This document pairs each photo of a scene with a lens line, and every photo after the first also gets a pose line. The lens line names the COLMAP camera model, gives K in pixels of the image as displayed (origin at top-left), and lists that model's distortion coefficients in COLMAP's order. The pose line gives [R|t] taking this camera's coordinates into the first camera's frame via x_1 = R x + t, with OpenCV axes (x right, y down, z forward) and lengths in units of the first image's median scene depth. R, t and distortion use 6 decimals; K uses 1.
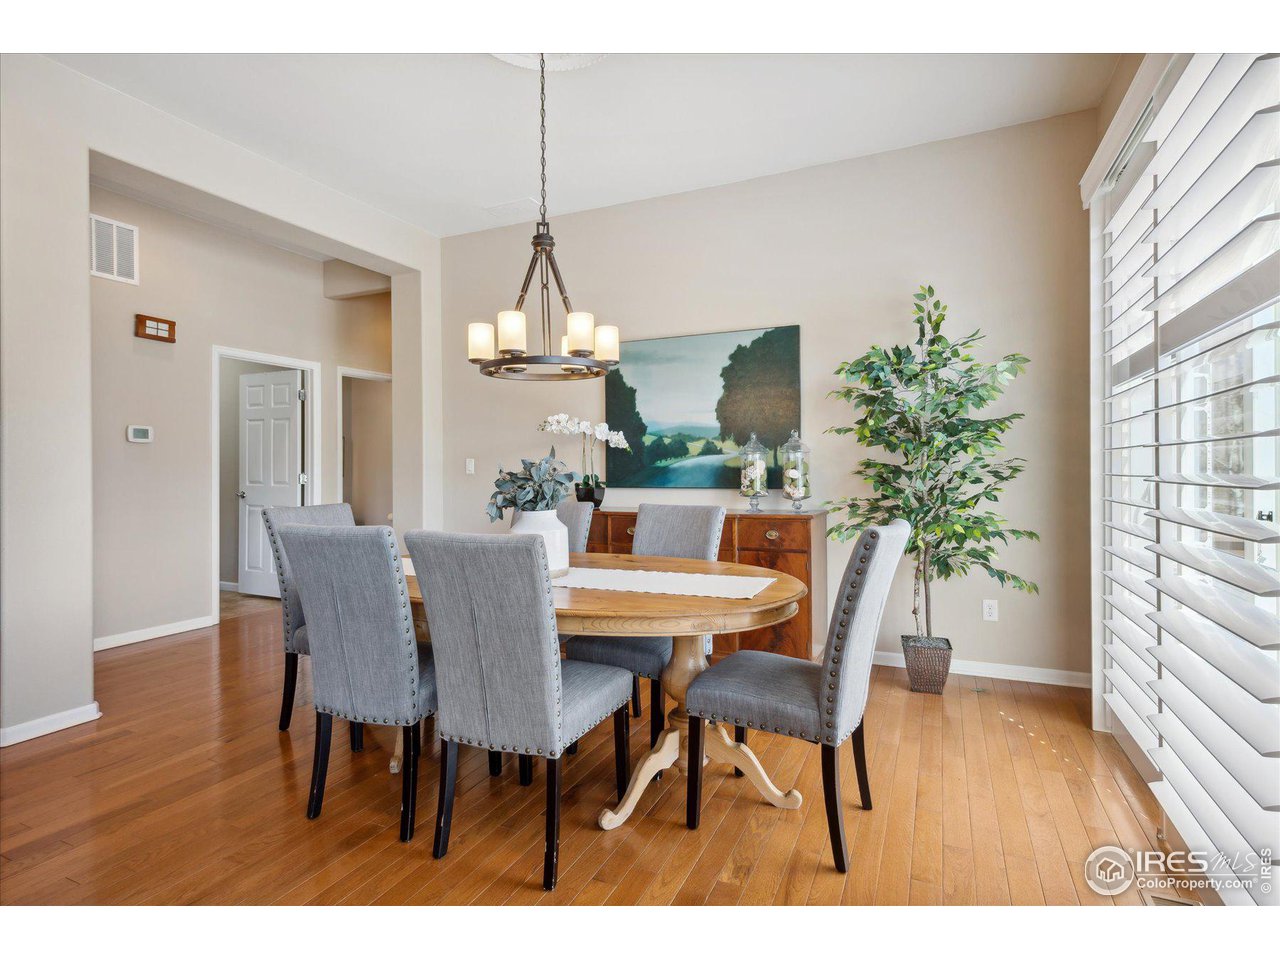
lens RADIAL K [[625.0, 0, 653.2], [0, 625.0, 472.7], [0, 0, 1]] dist [-0.000551, -0.000045]
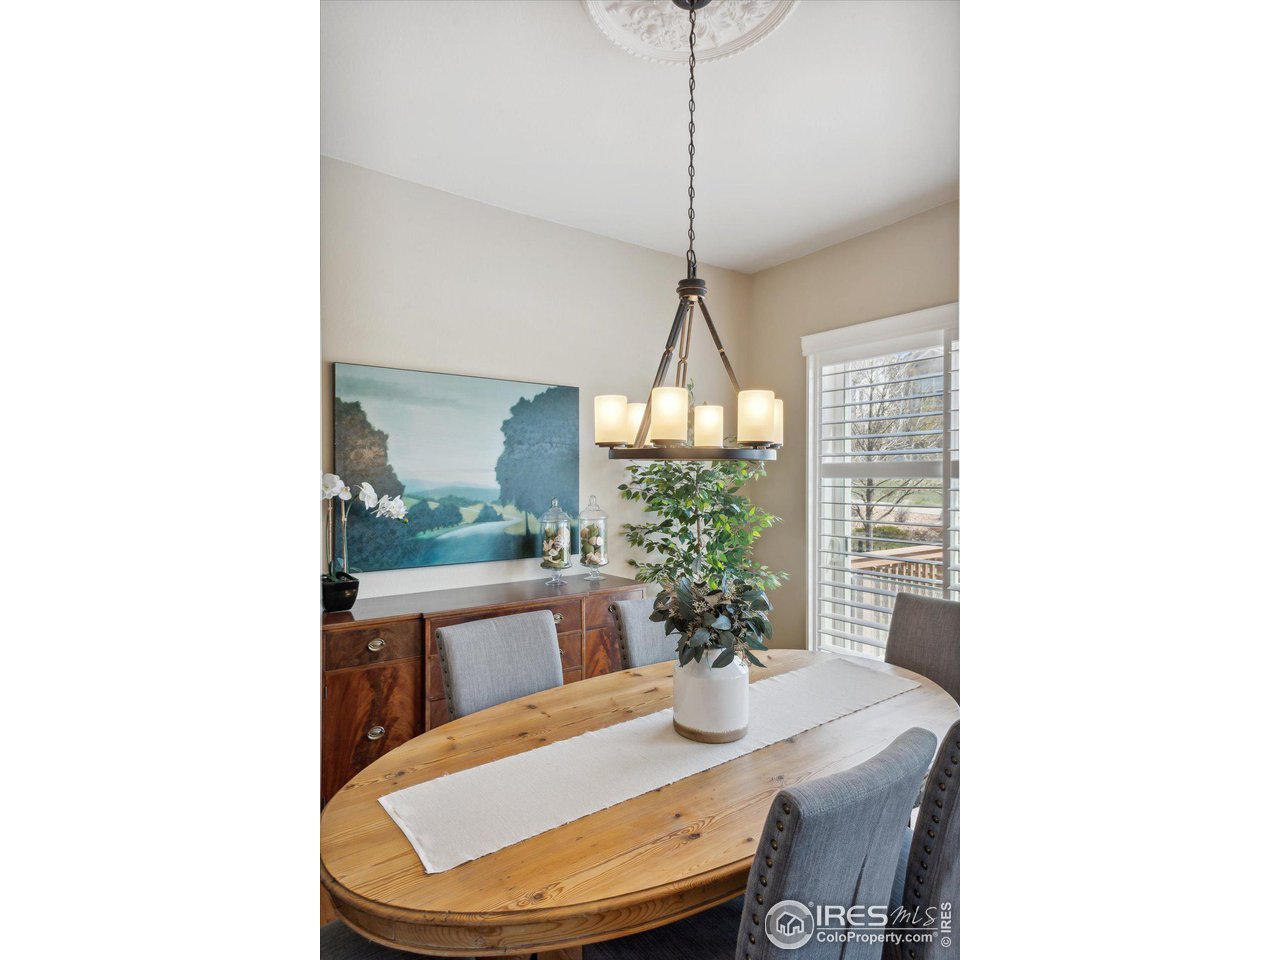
lens RADIAL K [[617.3, 0, 640.0], [0, 617.3, 480.0], [0, 0, 1]] dist [0.000858, -0.005352]
pose [[0.480914, 0.001909, 0.876766, -0.544800], [0.000956, 0.999996, -0.002702, -0.083215], [-0.876767, 0.002137, 0.480910, 0.423213]]
